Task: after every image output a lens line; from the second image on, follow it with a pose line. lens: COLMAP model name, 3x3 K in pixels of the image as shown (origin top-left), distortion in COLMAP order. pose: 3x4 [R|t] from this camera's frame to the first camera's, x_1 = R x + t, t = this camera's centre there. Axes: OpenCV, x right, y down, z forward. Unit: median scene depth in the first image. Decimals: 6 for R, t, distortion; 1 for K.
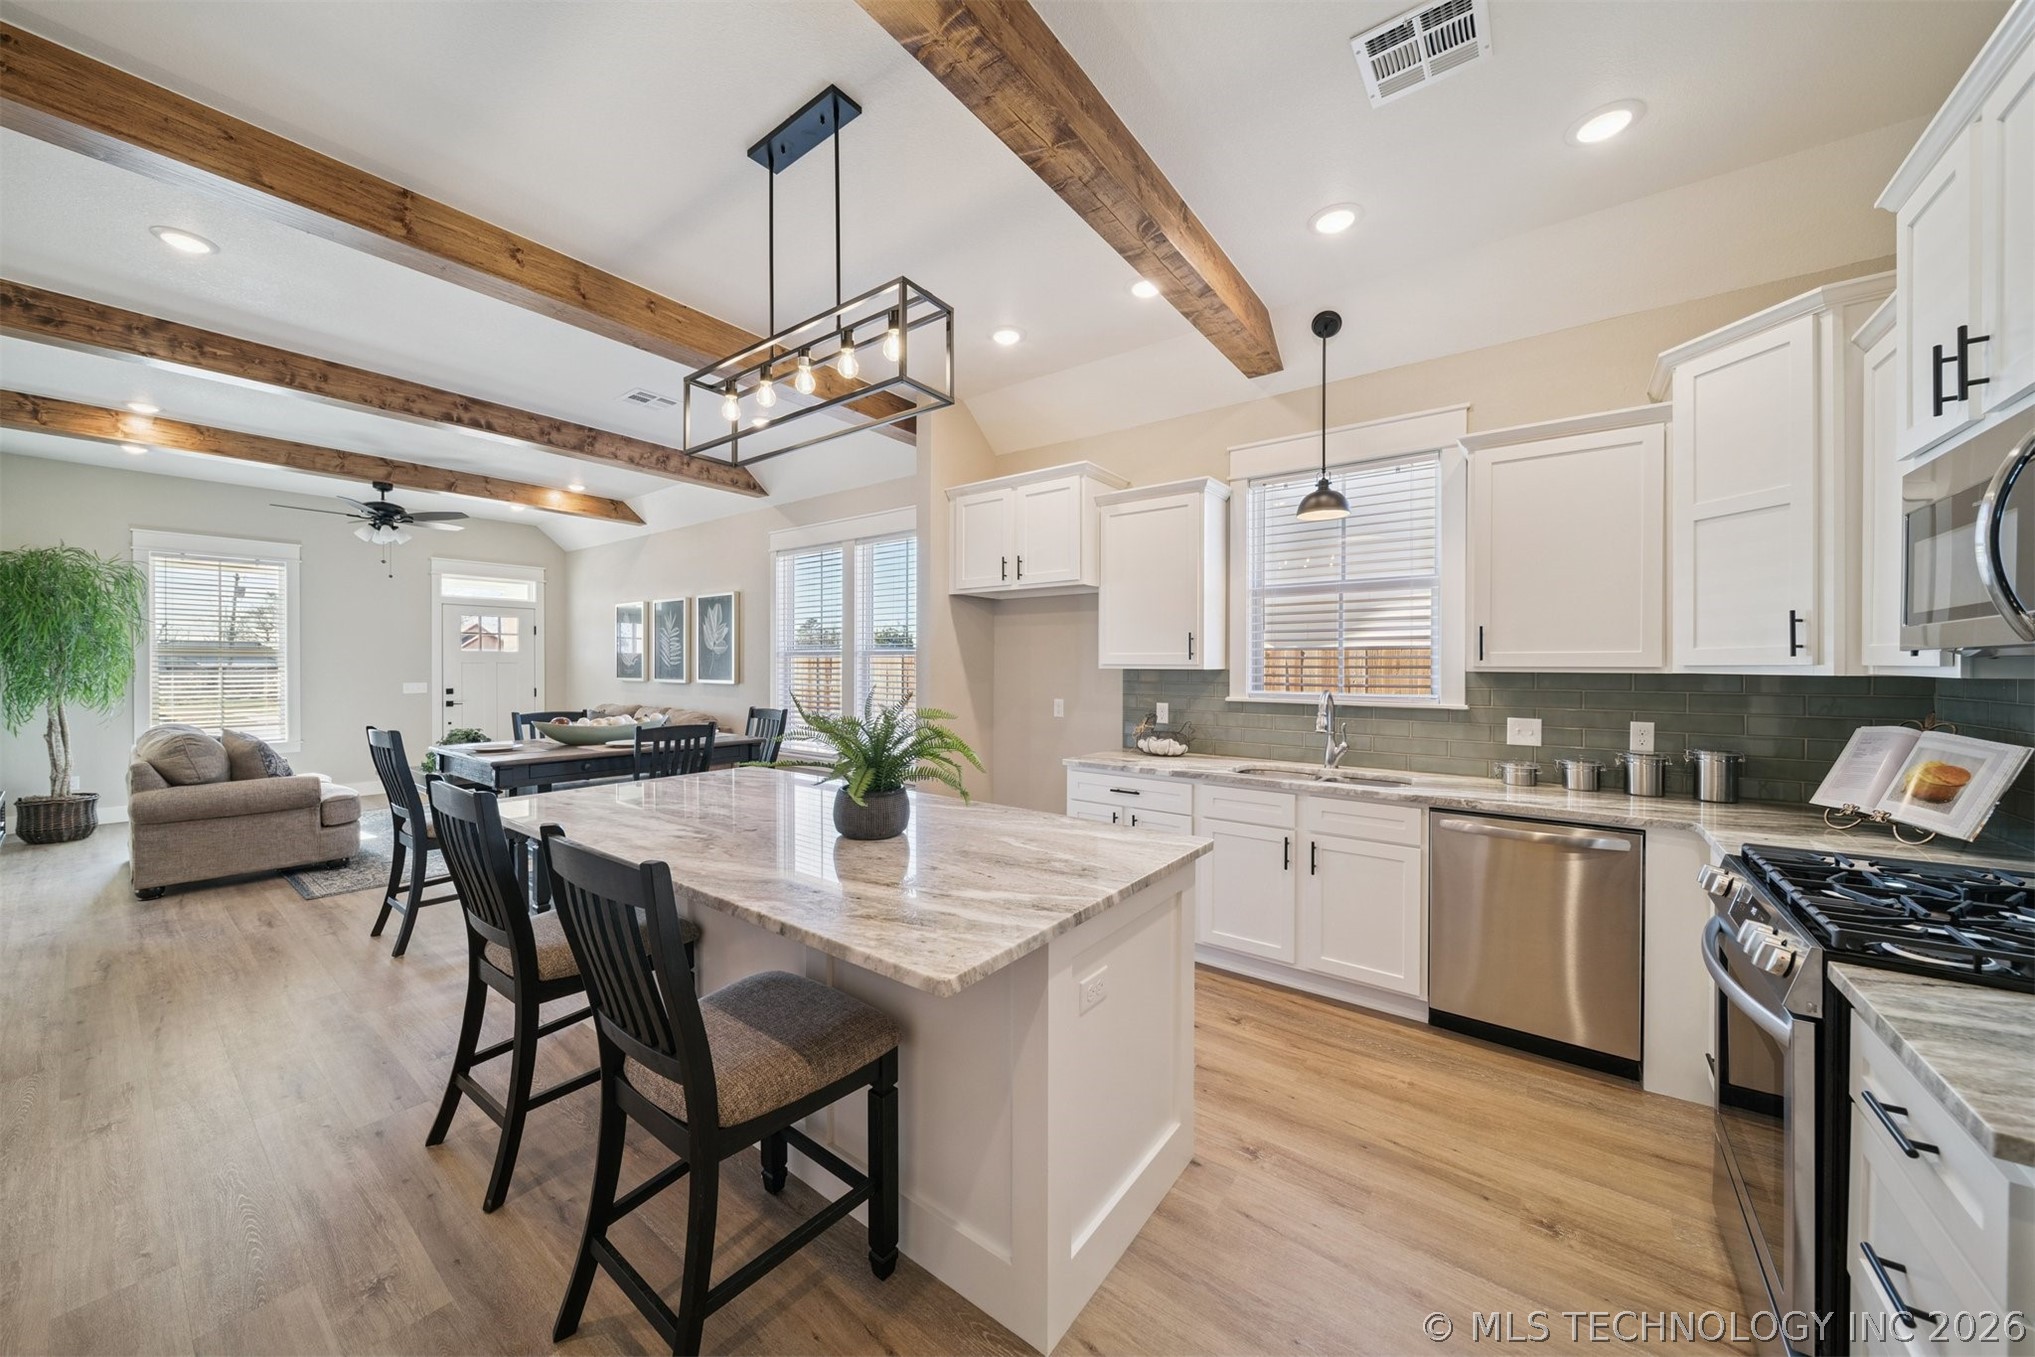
lens RADIAL K [[714.9, 0, 1006.4], [0, 714.9, 673.6], [0, 0, 1]] dist [0.001262, -0.001545]
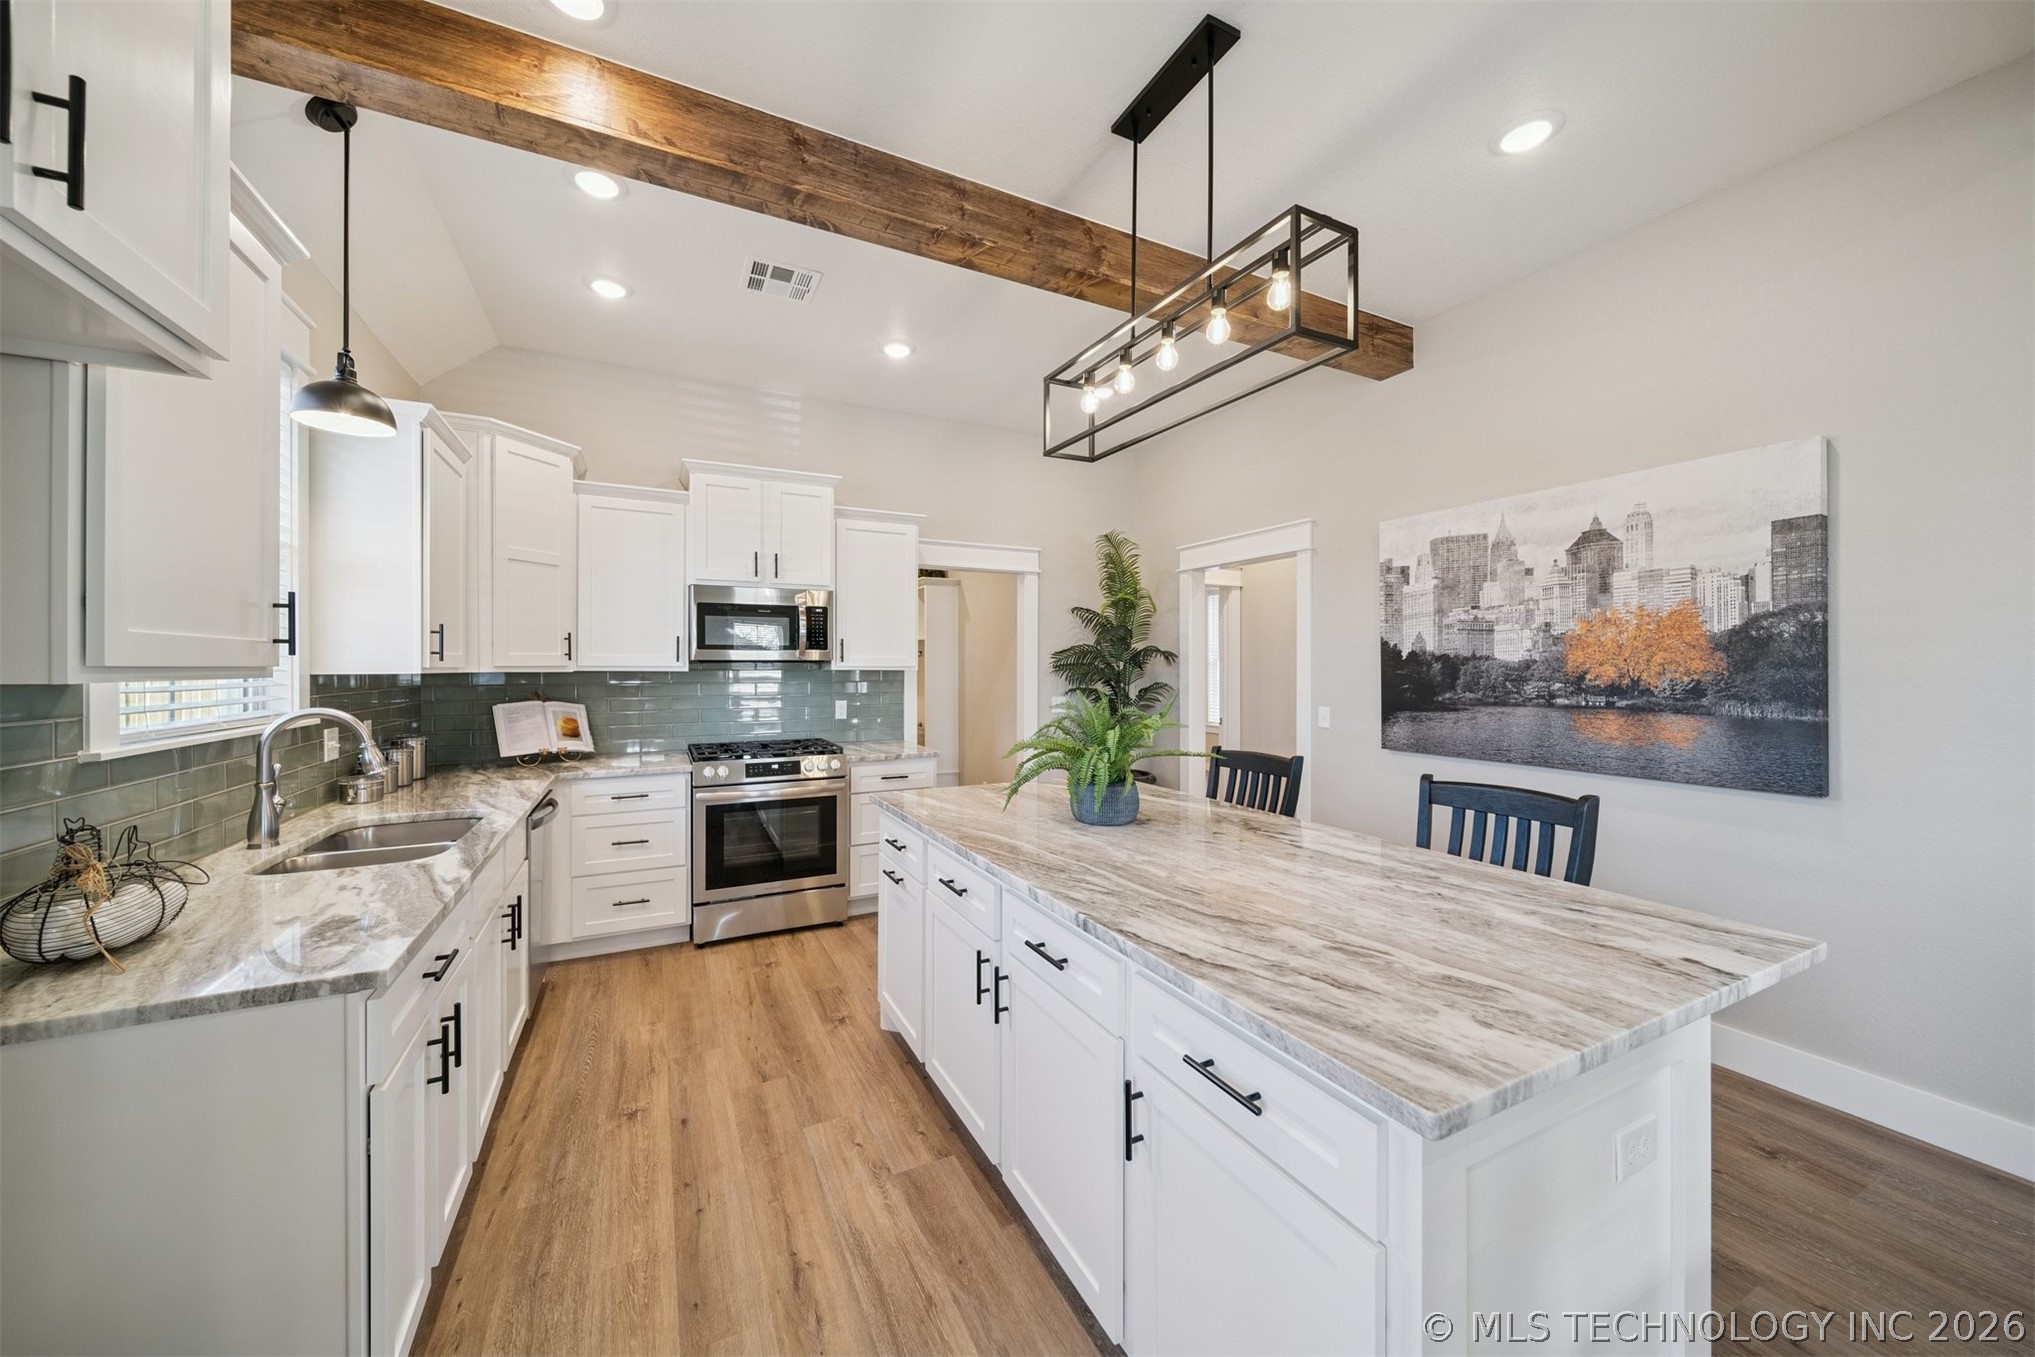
lens RADIAL K [[714.9, 0, 1012.2], [0, 714.9, 667.6], [0, 0, 1]] dist [0.001262, -0.001545]
pose [[-0.901509, -0.002233, 0.432754, -0.292152], [0.003407, 0.999919, 0.012257, -0.012926], [-0.432747, 0.012524, -0.901429, 1.117140]]
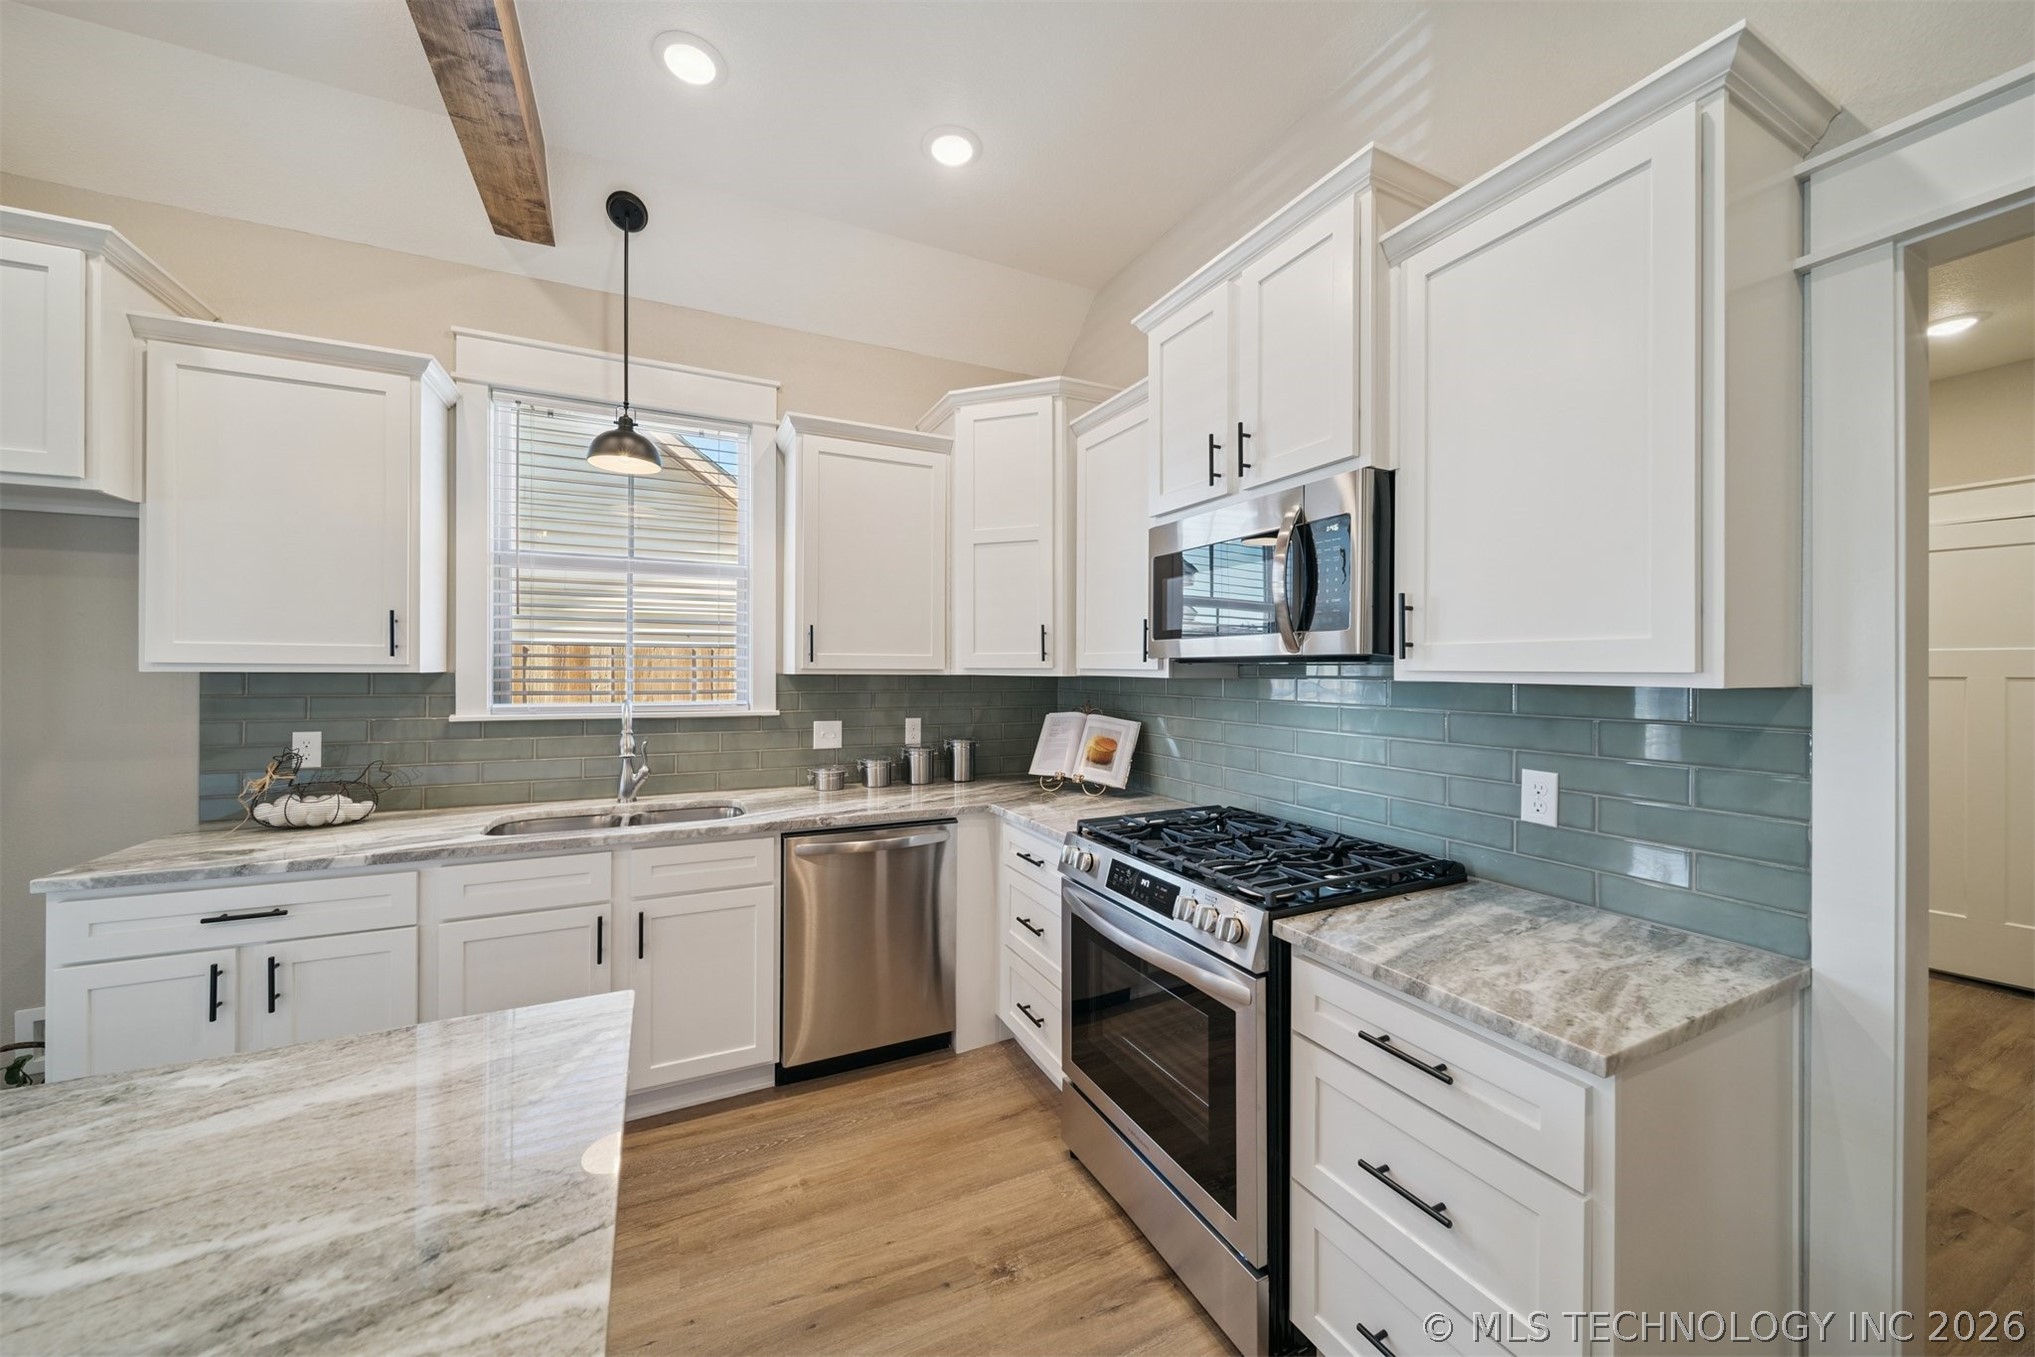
lens RADIAL K [[714.9, 0, 999.3], [0, 714.9, 668.8], [0, 0, 1]] dist [0.001262, -0.001545]
pose [[0.460243, 0.000106, 0.887793, -0.032648], [0.006235, 0.999975, -0.003352, -0.003698], [-0.887771, 0.007079, 0.460231, 0.264897]]
